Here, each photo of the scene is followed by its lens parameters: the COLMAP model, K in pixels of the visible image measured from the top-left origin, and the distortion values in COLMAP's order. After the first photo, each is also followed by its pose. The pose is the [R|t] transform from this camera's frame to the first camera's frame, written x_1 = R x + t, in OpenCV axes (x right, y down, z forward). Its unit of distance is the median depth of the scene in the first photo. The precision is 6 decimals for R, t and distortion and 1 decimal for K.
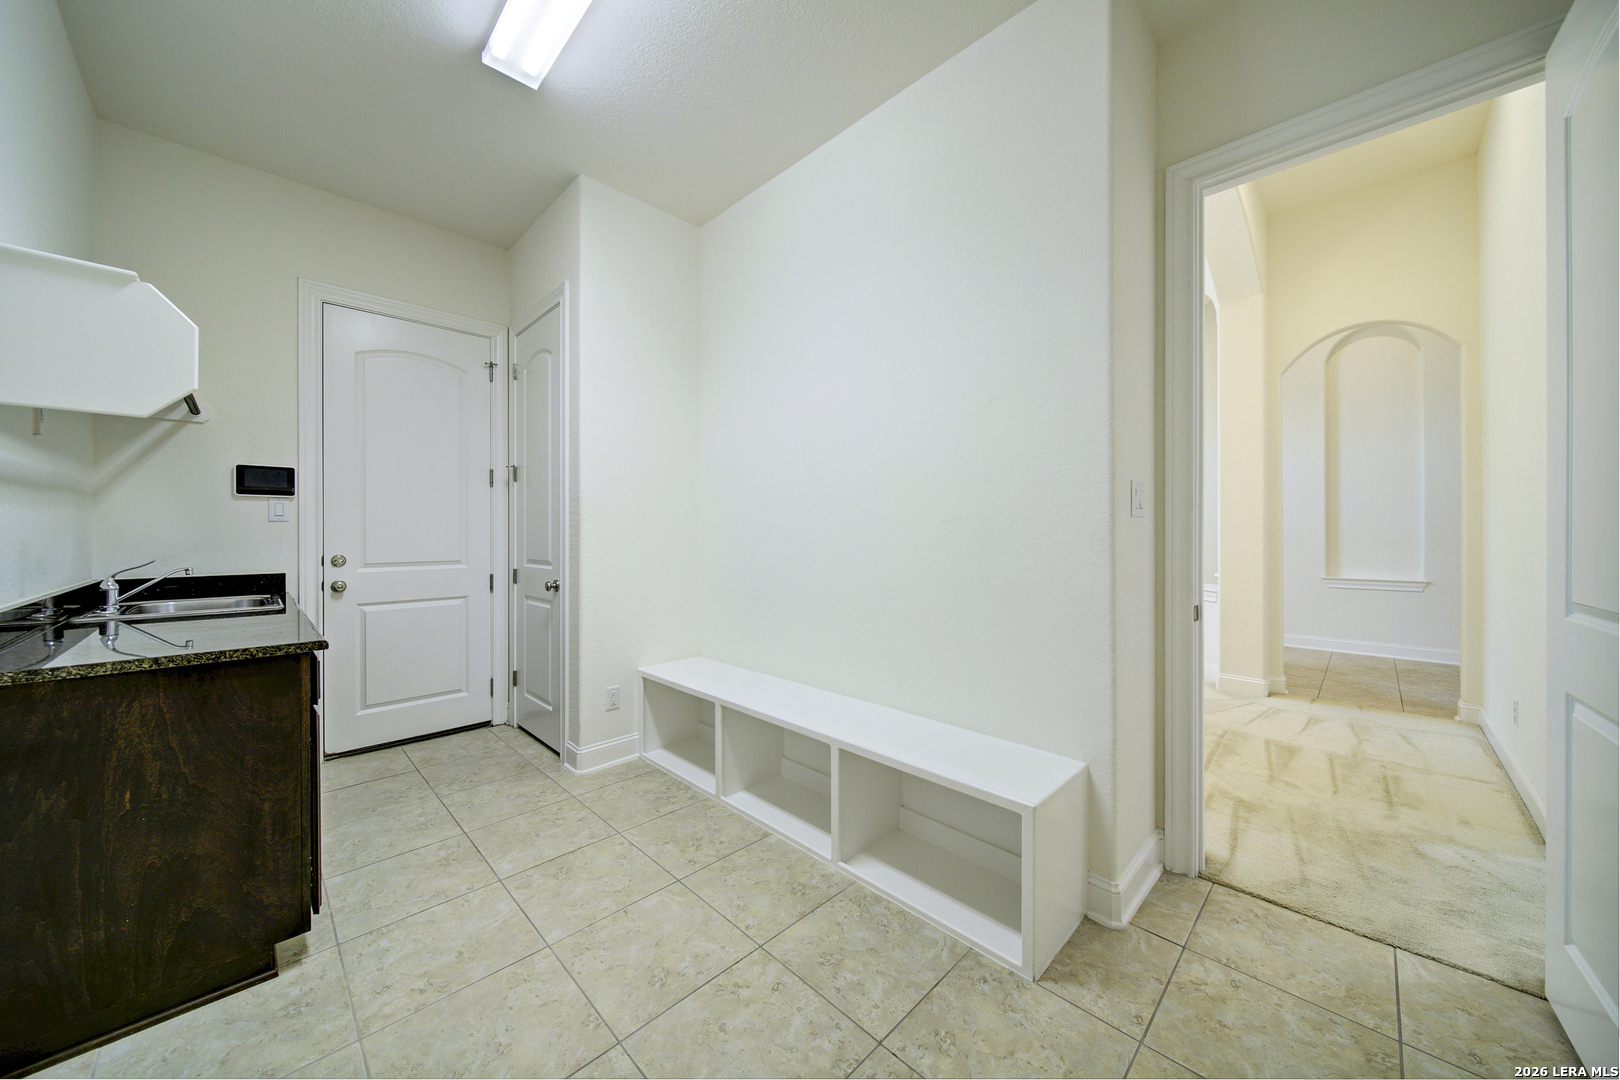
lens RADIAL K [[564.7, 0, 810.6], [0, 564.7, 532.9], [0, 0, 1]] dist [-0.003328, -0.000399]
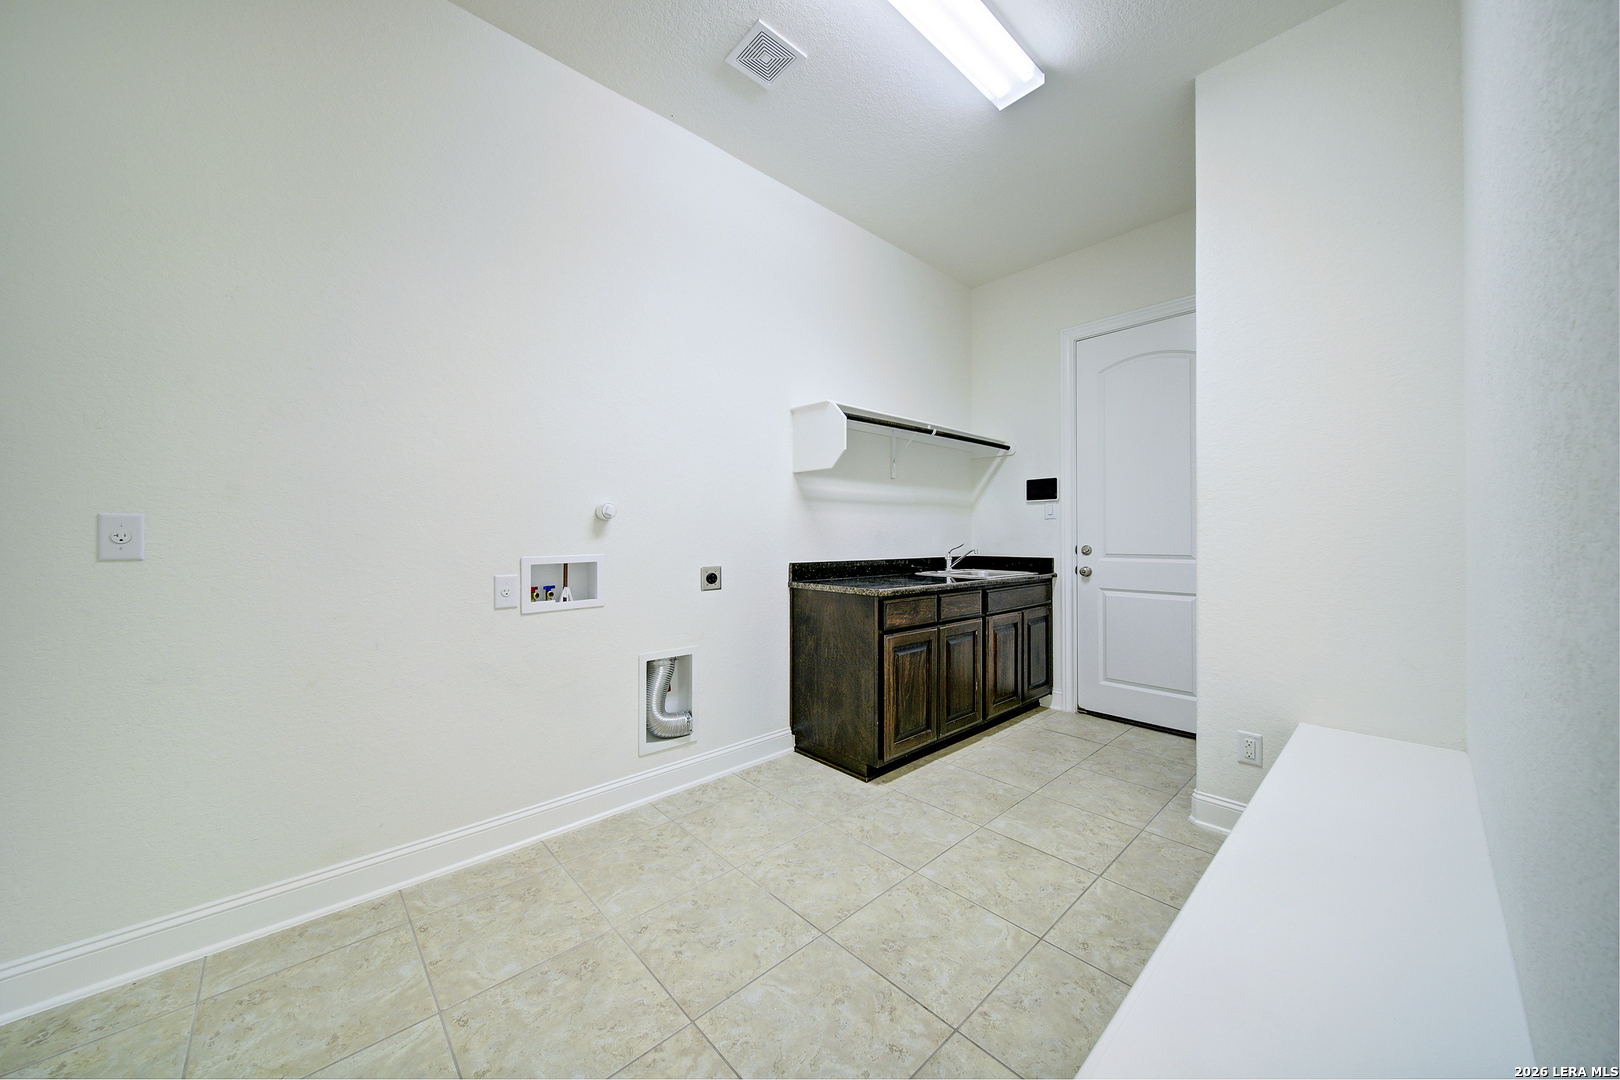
lens RADIAL K [[564.7, 0, 803.4], [0, 564.7, 536.5], [0, 0, 1]] dist [-0.003328, -0.000399]
pose [[-0.047316, 0.002887, -0.998876, 0.471165], [-0.001679, 0.999994, 0.002970, 0.020583], [0.998879, 0.001817, -0.047311, 0.538927]]
